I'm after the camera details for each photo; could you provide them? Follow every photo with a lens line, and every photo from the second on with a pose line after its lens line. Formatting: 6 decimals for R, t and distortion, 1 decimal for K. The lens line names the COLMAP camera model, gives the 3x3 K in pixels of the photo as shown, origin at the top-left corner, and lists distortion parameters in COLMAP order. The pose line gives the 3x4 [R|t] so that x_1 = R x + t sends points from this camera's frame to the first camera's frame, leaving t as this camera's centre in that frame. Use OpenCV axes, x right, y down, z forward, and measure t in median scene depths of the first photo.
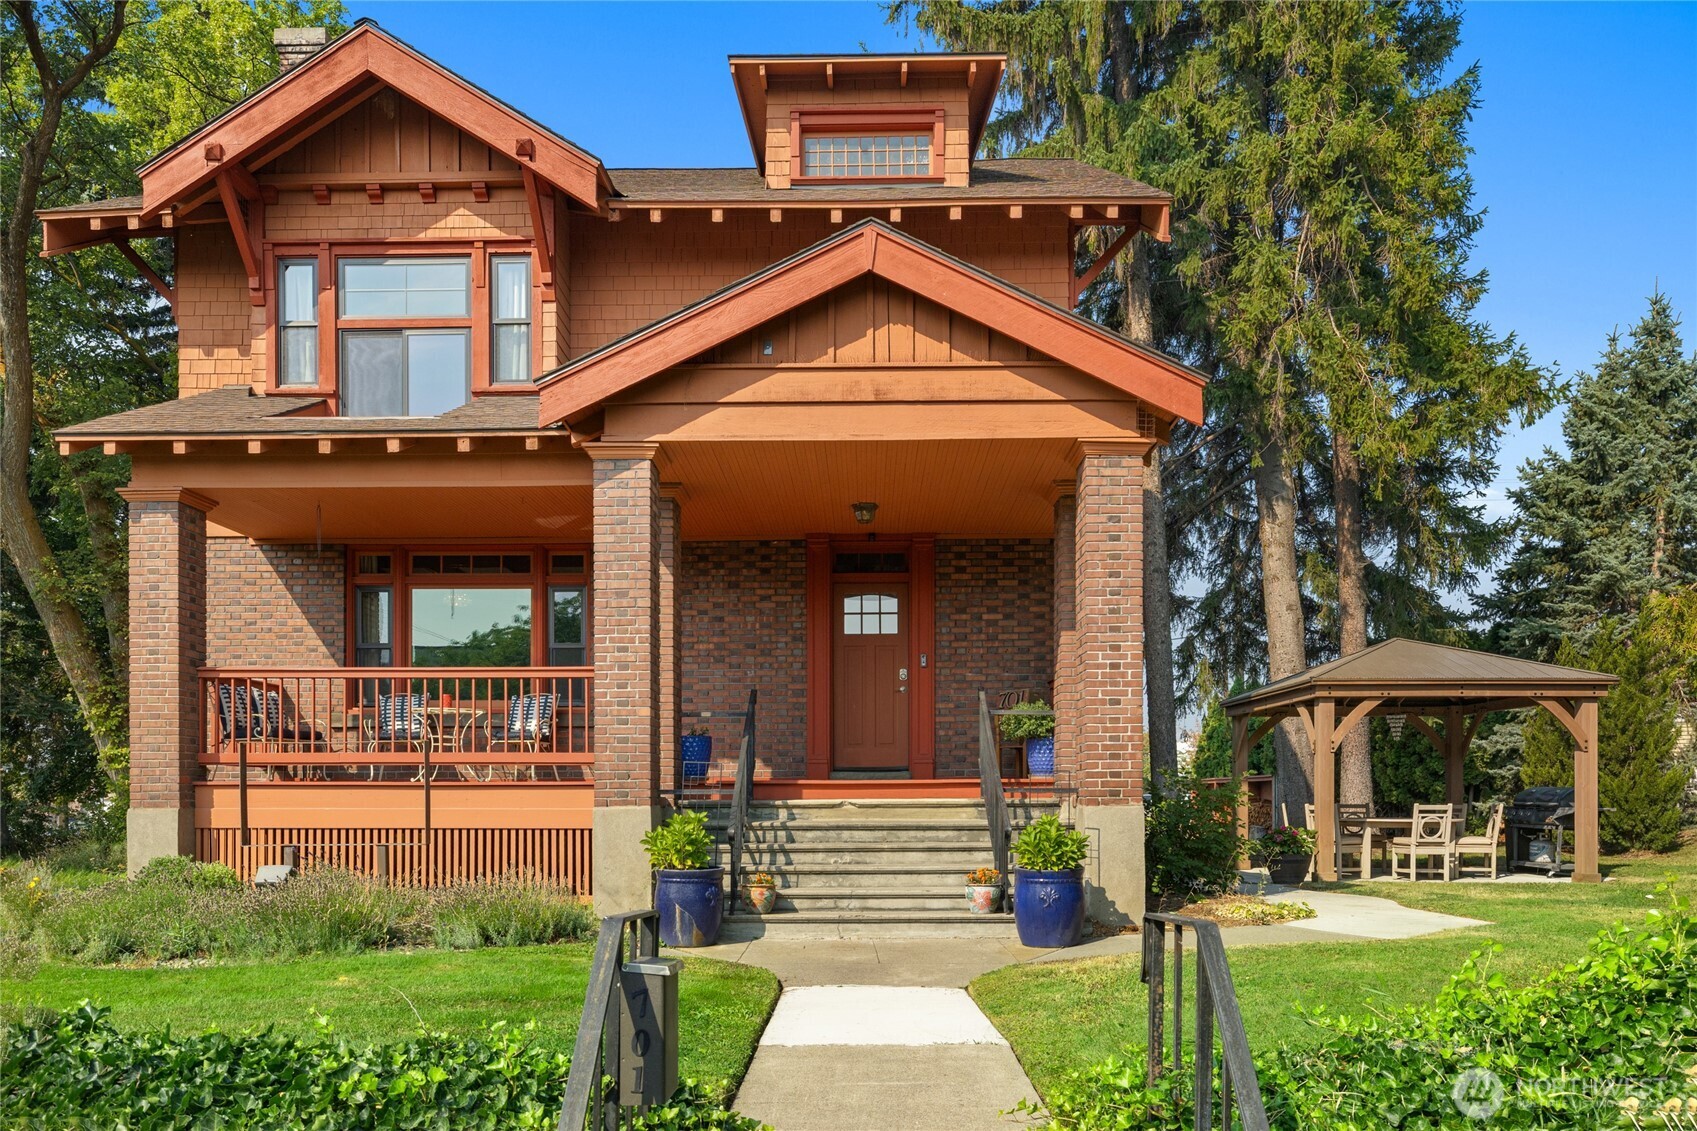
lens RADIAL K [[1190.6, 0, 855.3], [0, 1190.6, 644.5], [0, 0, 1]] dist [0.001334, -0.000495]
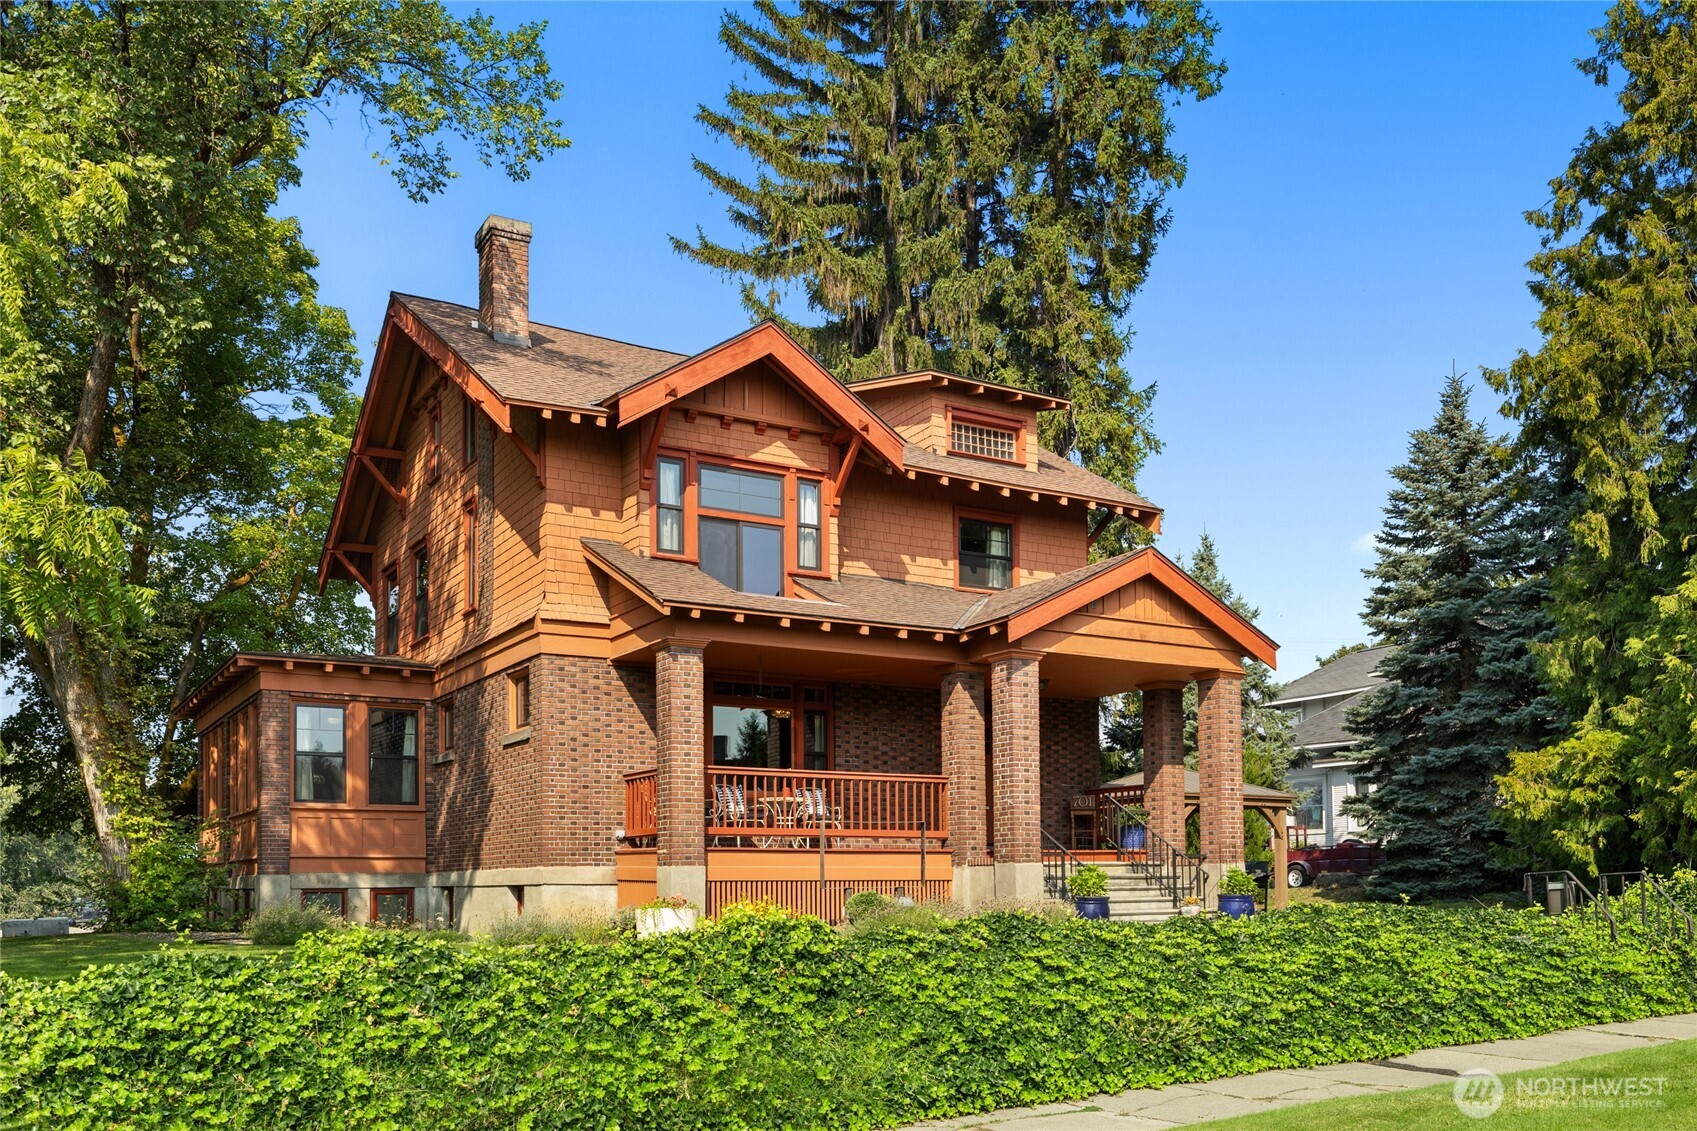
lens RADIAL K [[1373.5, 0, 848.1], [0, 1373.5, 572.0], [0, 0, 1]] dist [-0.002135, -0.001351]
pose [[0.848066, 0.112162, 0.517885, -1.097631], [-0.058347, 0.991164, -0.119116, -0.021355], [-0.526669, 0.070801, 0.847117, -0.425480]]
